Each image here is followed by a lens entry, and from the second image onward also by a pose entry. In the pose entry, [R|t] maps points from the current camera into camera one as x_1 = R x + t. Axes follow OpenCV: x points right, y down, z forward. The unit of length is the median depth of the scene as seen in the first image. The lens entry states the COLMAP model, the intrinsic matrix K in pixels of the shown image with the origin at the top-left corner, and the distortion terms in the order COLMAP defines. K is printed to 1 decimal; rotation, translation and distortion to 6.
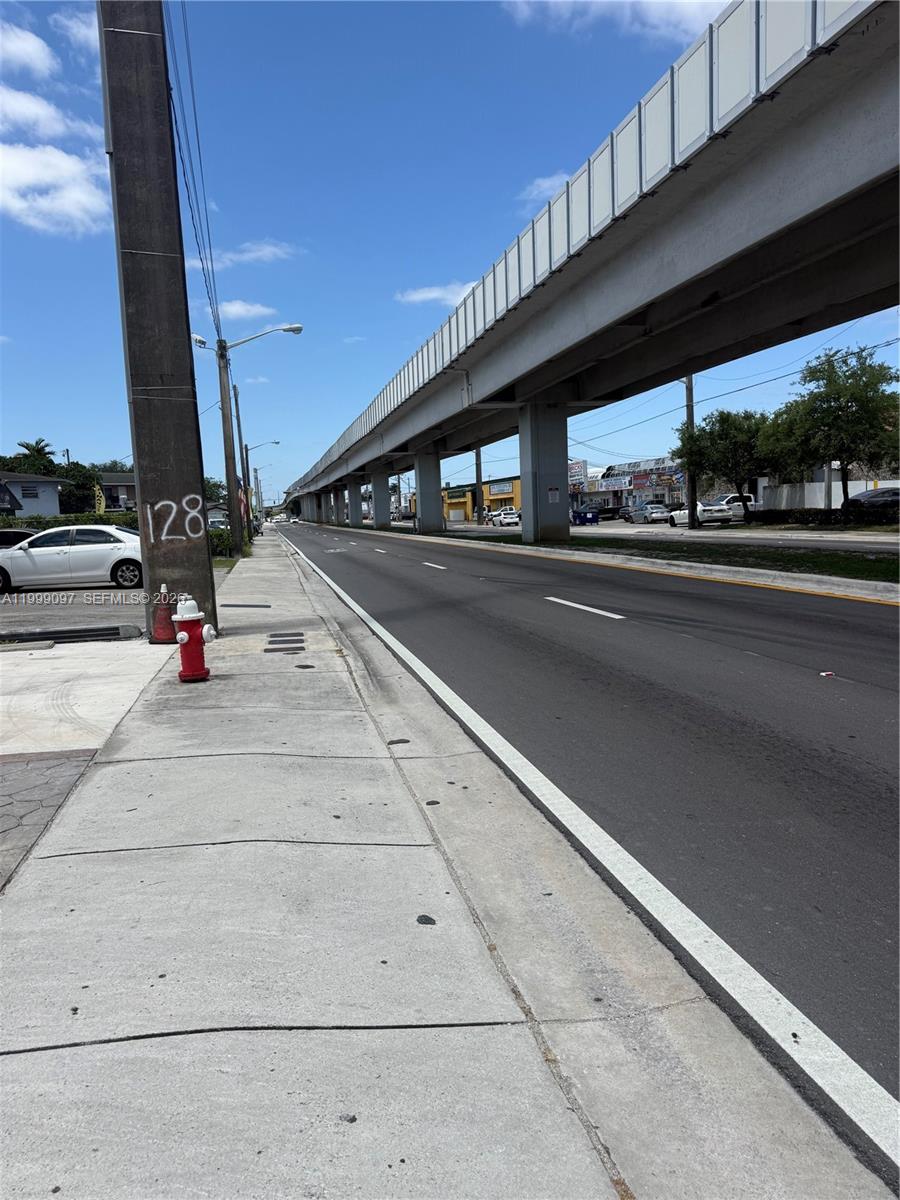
lens RADIAL K [[860.8, 0, 449.7], [0, 860.8, 605.2], [0, 0, 1]] dist [0.058152, -0.067666]
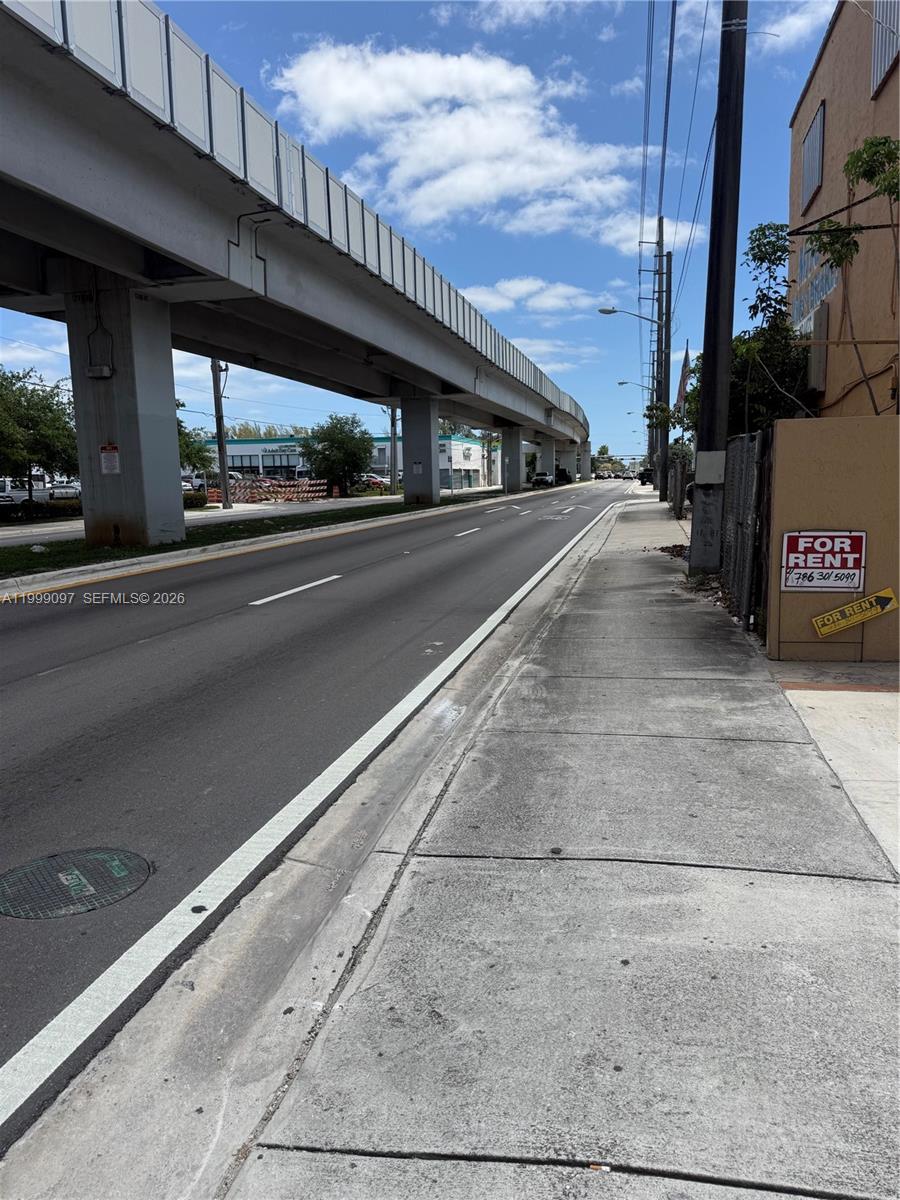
lens RADIAL K [[860.8, 0, 449.9], [0, 860.8, 596.2], [0, 0, 1]] dist [0.058152, -0.067666]
pose [[-0.904769, 0.008365, 0.425820, -0.415638], [0.109876, 0.970547, 0.214396, -0.181763], [-0.411485, 0.240767, -0.879040, 1.850318]]
